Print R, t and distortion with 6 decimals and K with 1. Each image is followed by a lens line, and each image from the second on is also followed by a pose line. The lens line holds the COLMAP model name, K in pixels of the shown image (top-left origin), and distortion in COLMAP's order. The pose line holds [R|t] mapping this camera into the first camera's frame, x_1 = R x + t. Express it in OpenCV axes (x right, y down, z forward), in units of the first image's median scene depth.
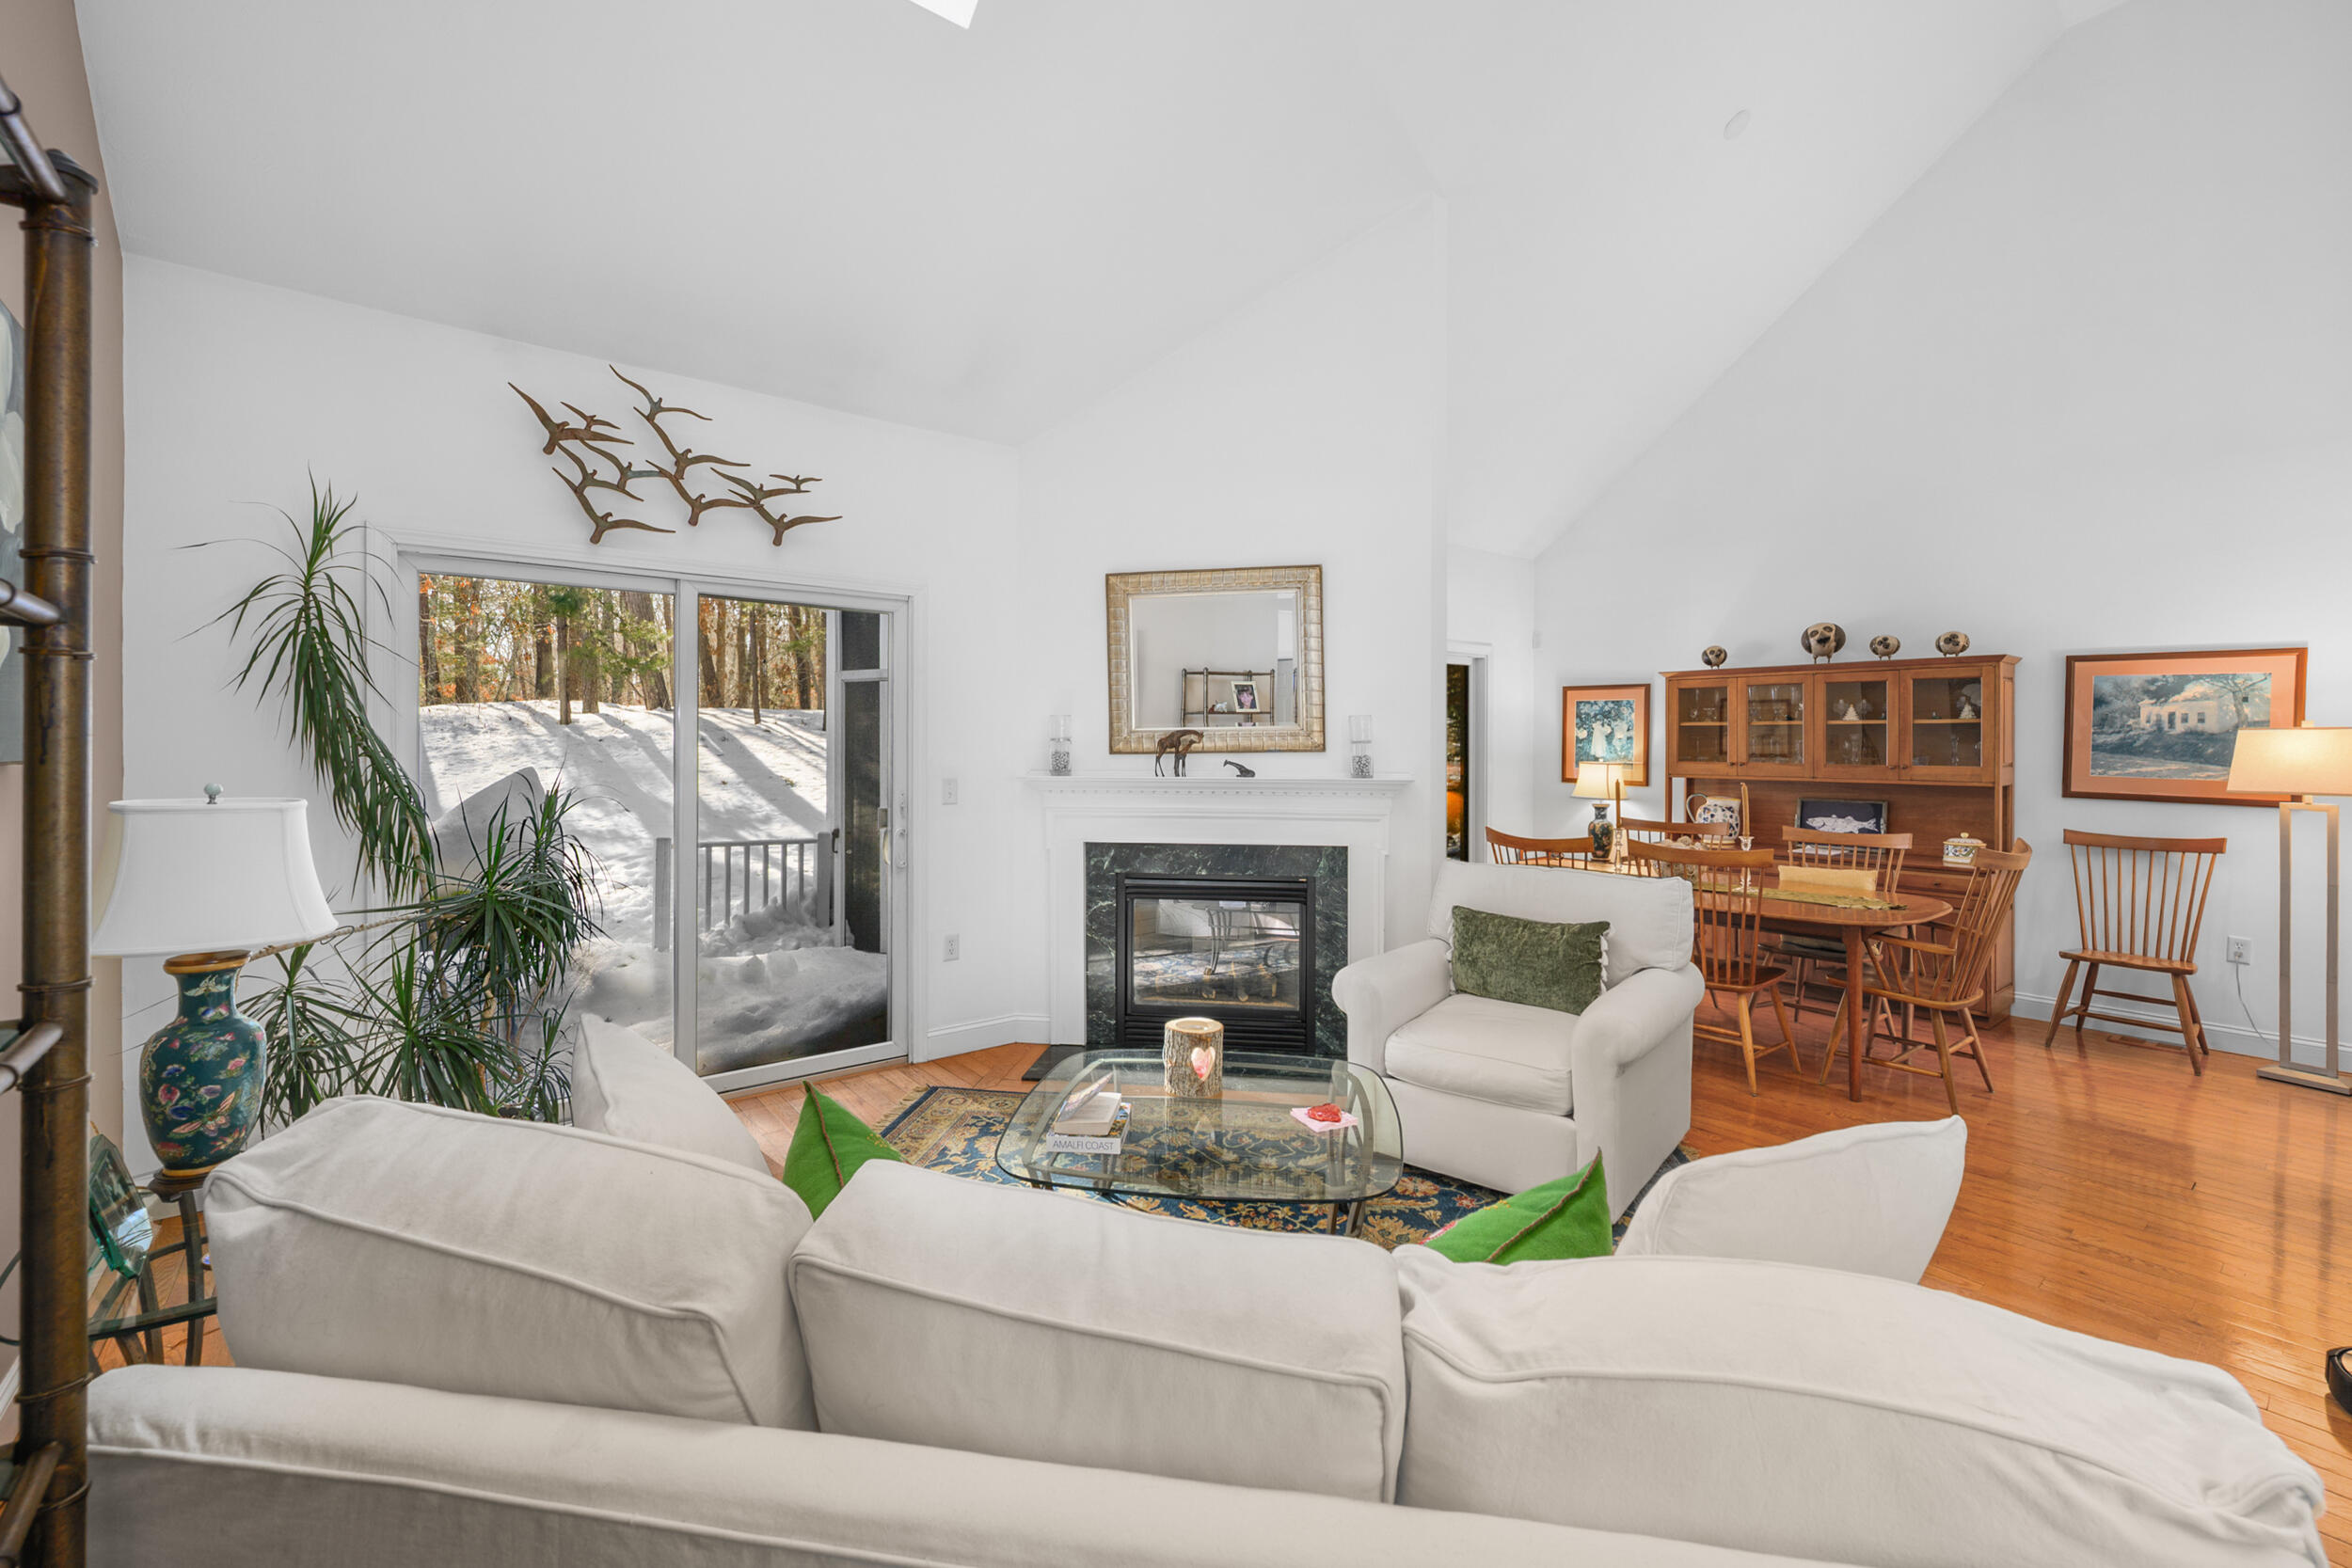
lens RADIAL K [[966.3, 0, 1172.6], [0, 966.3, 772.5], [0, 0, 1]] dist [-0.000585, -0.000513]
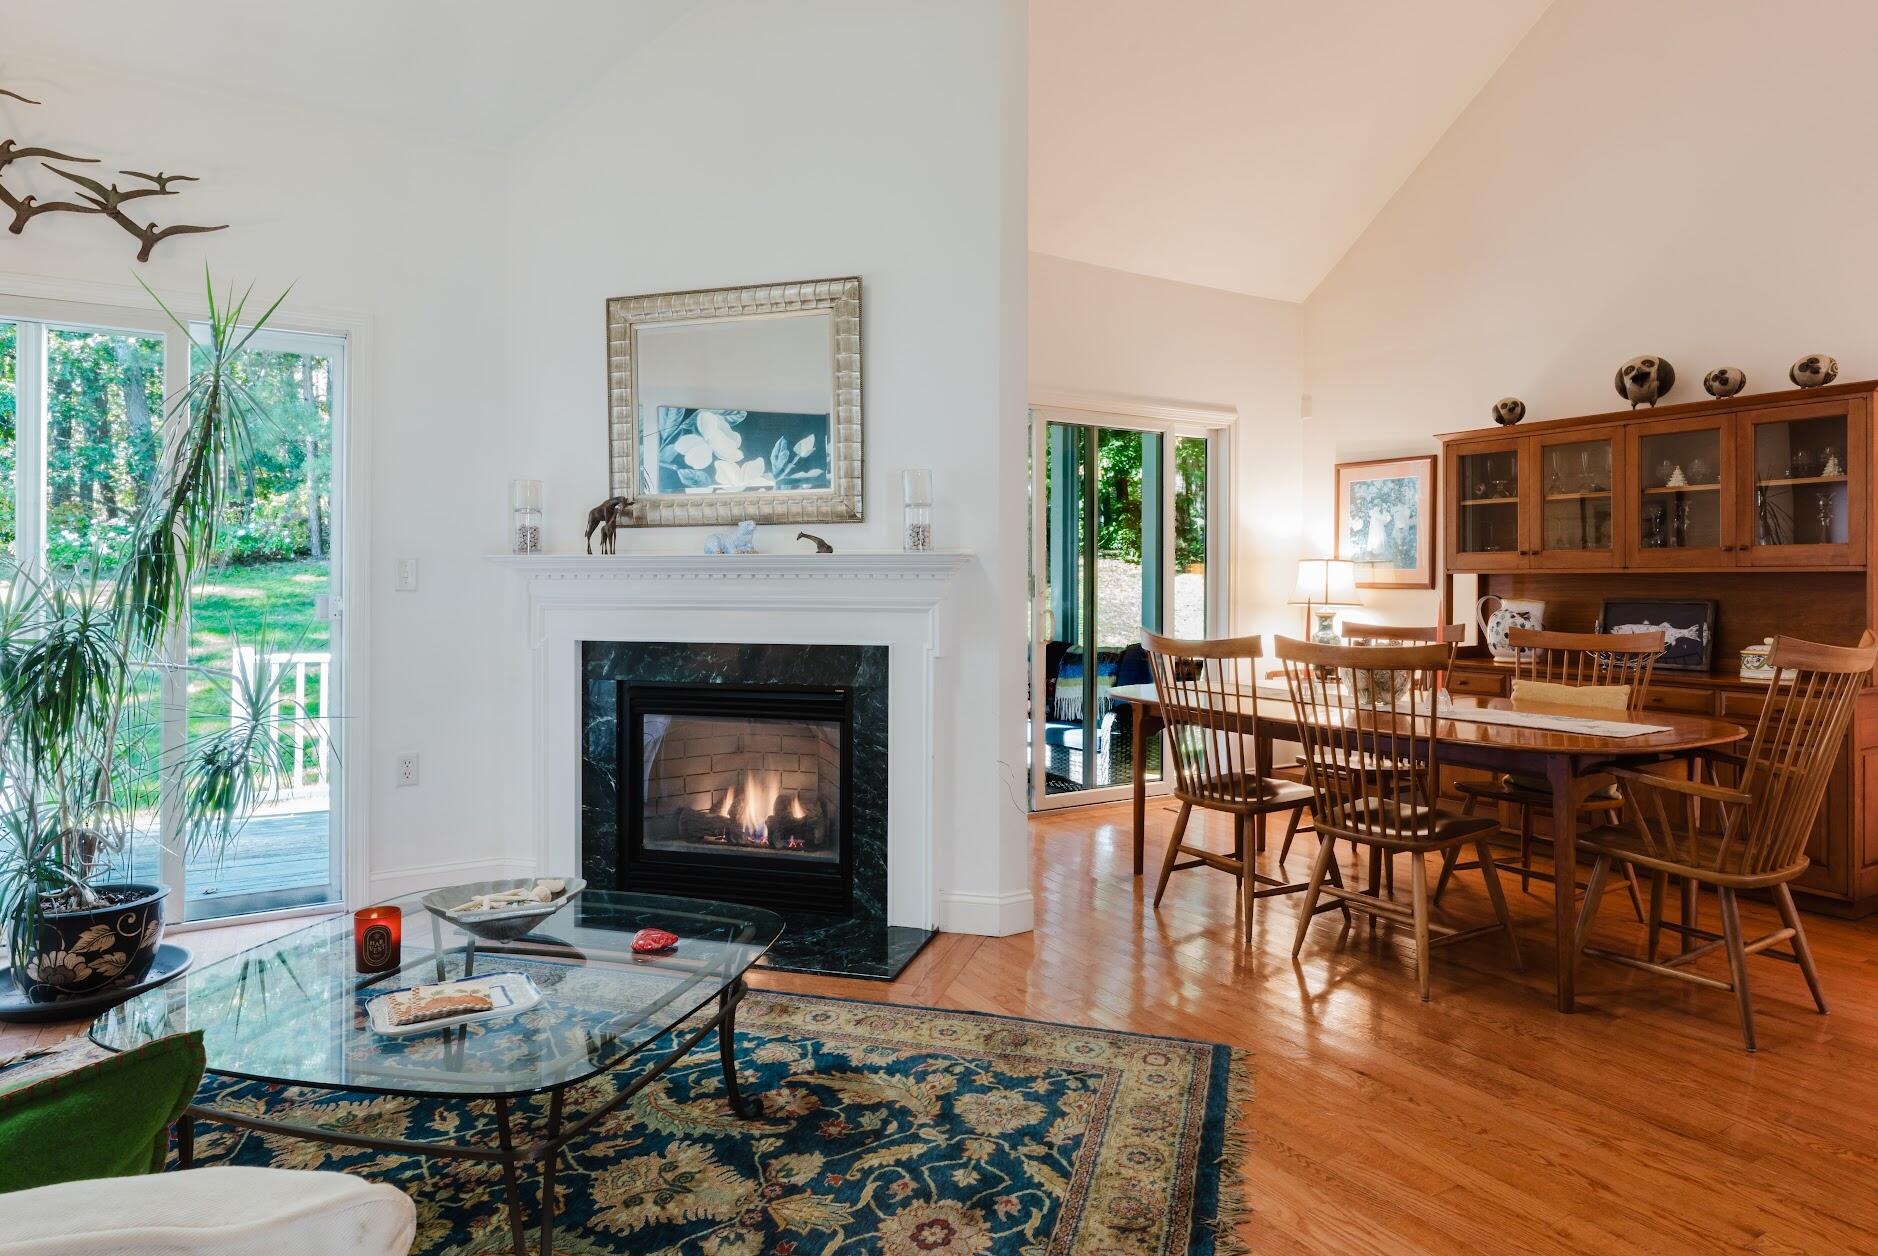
lens RADIAL K [[1079.8, 0, 947.6], [0, 1079.8, 618.1], [0, 0, 1]] dist [-0.013559, 0.002559]
pose [[0.992711, -0.000222, -0.120521, 0.288350], [0.000119, 1.000000, -0.000856, 0.050058], [0.120521, 0.000836, 0.992710, 0.152855]]
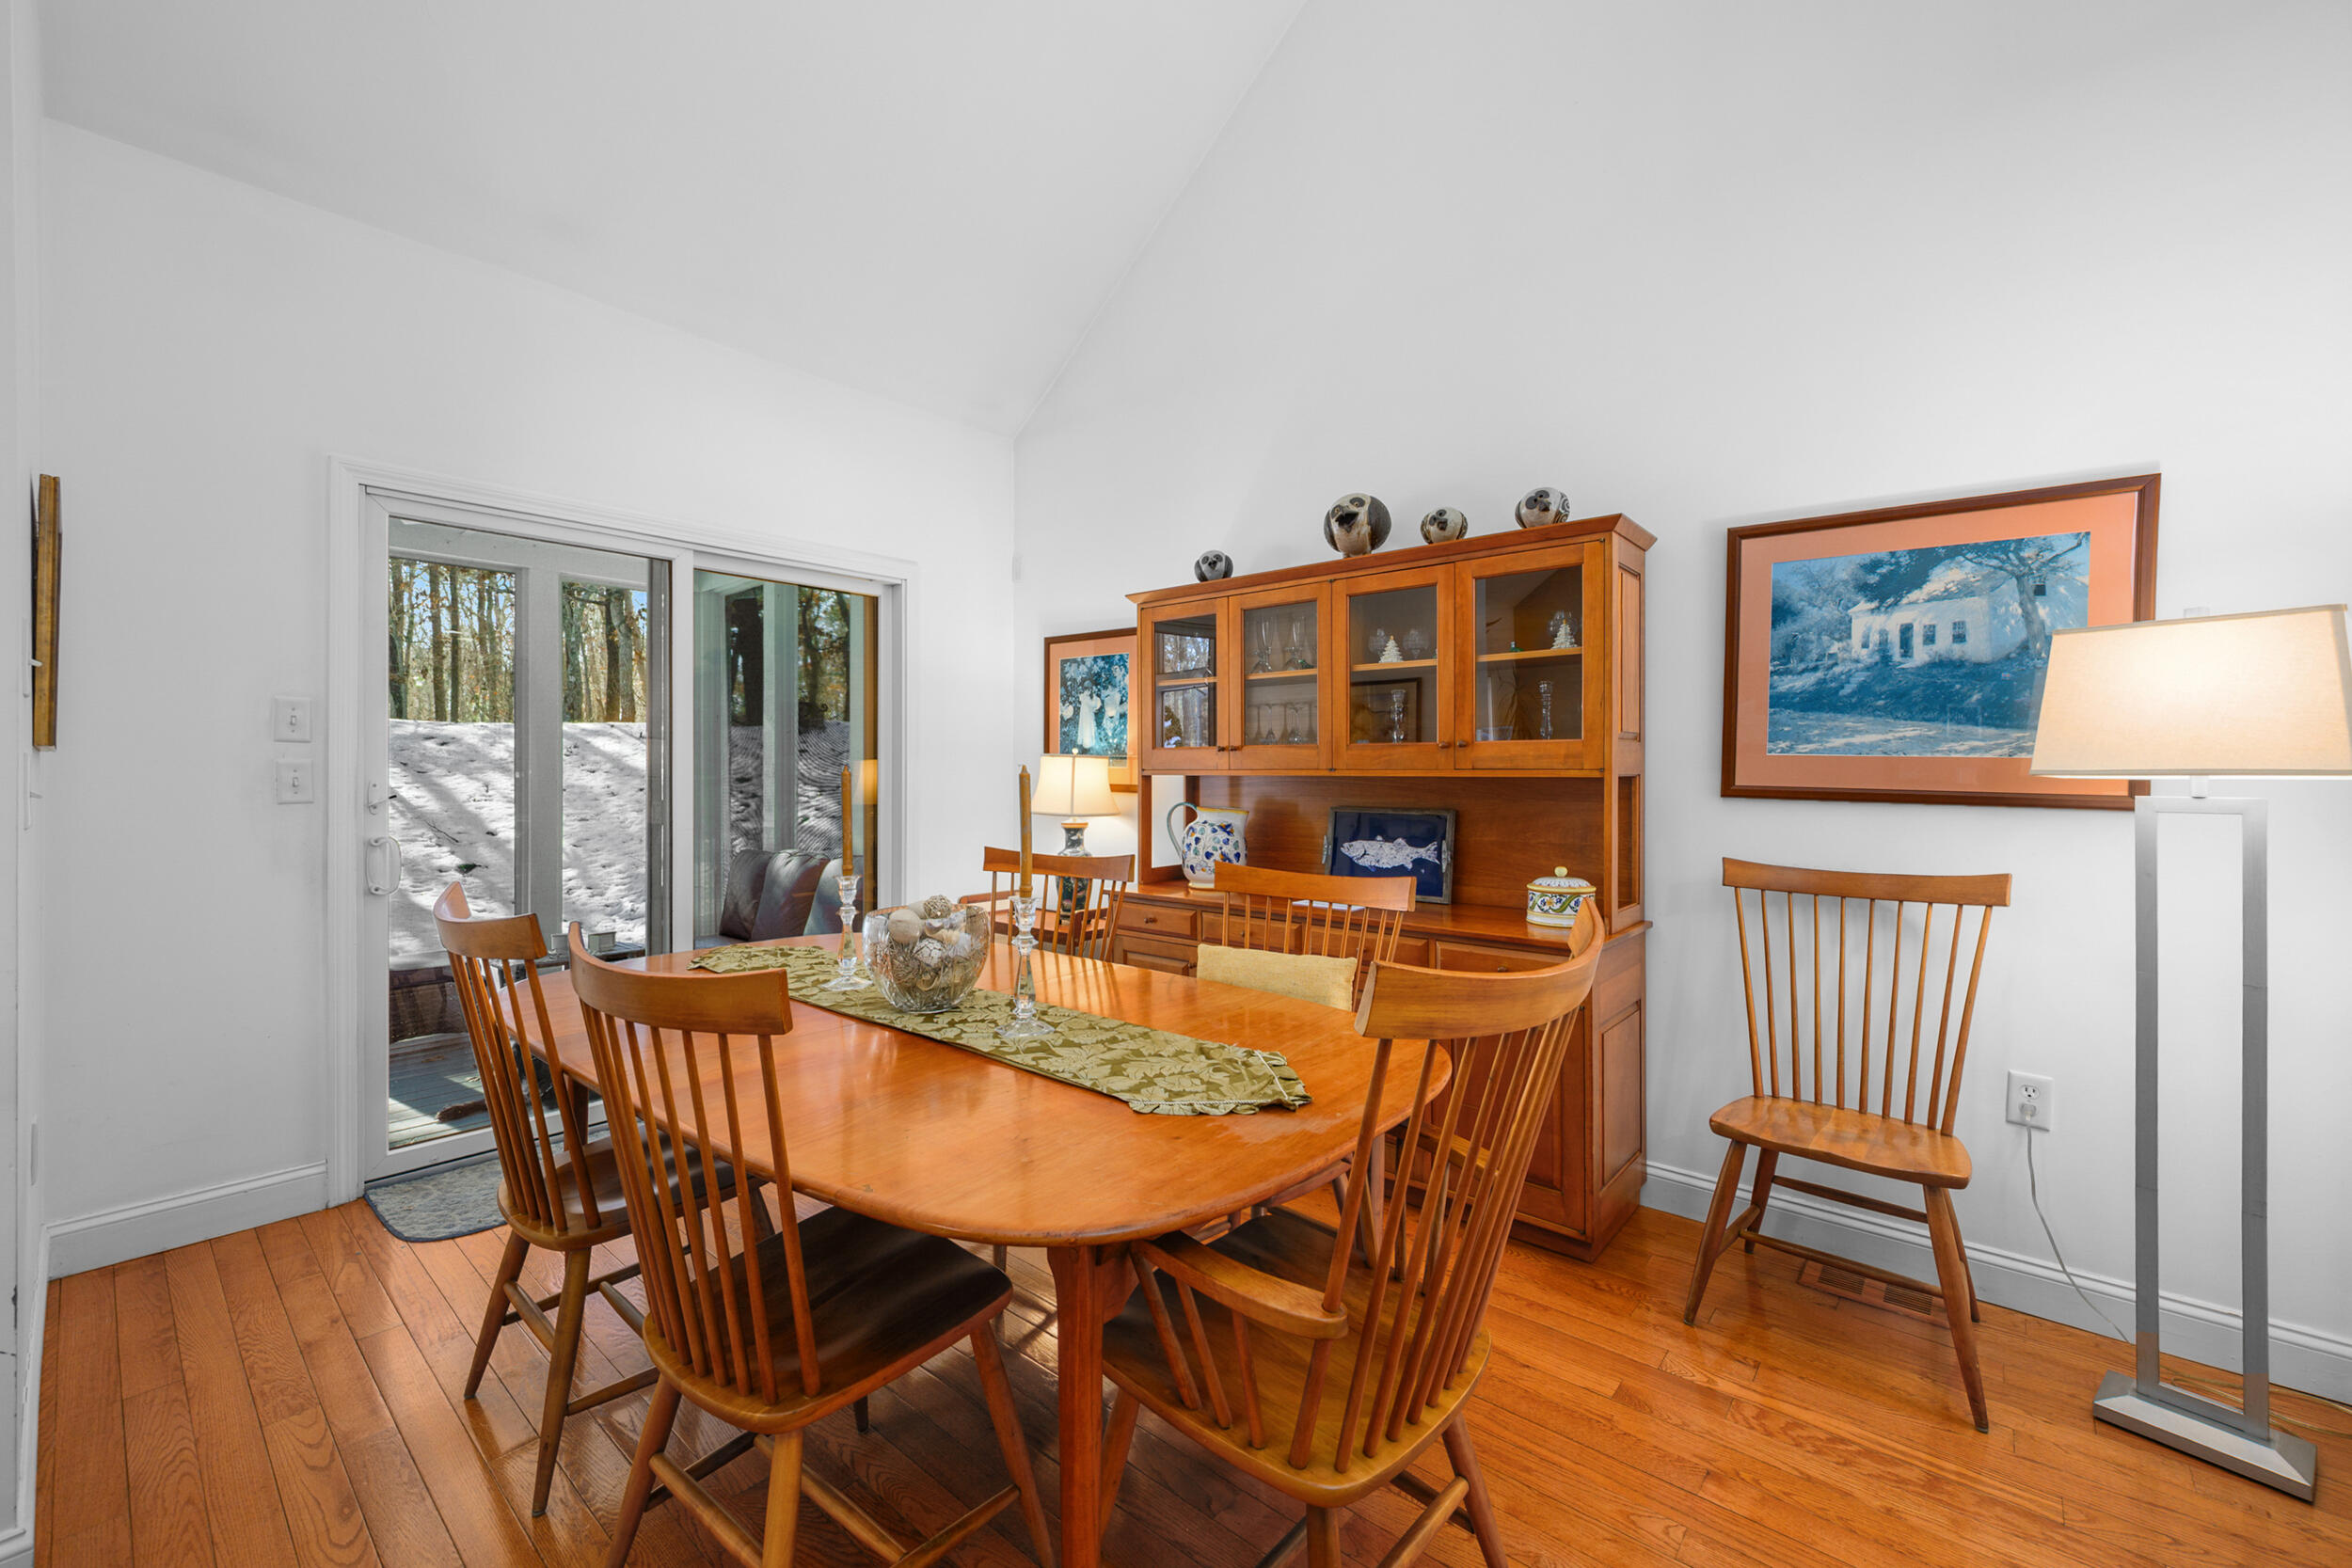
lens RADIAL K [[924.4, 0, 1170.0], [0, 924.4, 807.3], [0, 0, 1]] dist [0.000885, 0.000262]
pose [[0.985132, -0.008692, 0.171577, 0.547177], [0.007526, 0.999944, 0.007447, 0.025605], [-0.171632, -0.006045, 0.985143, 0.563576]]
